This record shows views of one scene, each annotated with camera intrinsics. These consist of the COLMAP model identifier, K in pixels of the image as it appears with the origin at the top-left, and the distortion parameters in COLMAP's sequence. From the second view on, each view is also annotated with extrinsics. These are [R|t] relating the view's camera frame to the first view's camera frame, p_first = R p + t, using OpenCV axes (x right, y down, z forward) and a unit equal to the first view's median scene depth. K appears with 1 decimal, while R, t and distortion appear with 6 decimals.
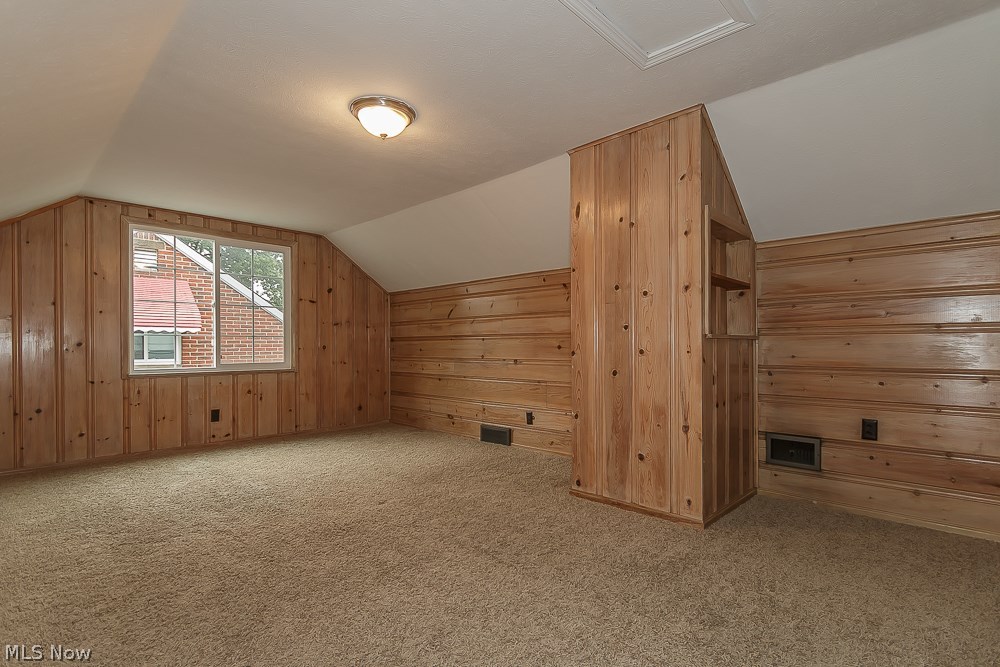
lens RADIAL K [[461.4, 0, 501.3], [0, 461.4, 348.0], [0, 0, 1]] dist [-0.016676, 0.001260]
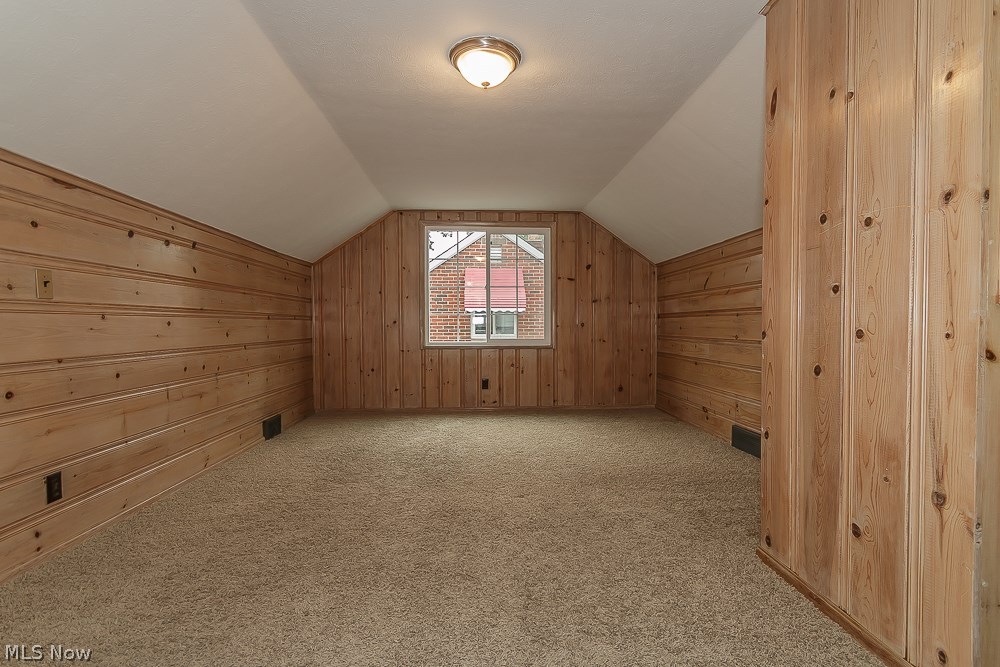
lens RADIAL K [[461.4, 0, 497.5], [0, 461.4, 336.6], [0, 0, 1]] dist [-0.016676, 0.001260]
pose [[0.747172, 0.018715, -0.664368, 0.180597], [-0.002486, 0.999675, 0.025364, -0.000585], [0.664626, -0.017300, 0.746976, 0.175649]]
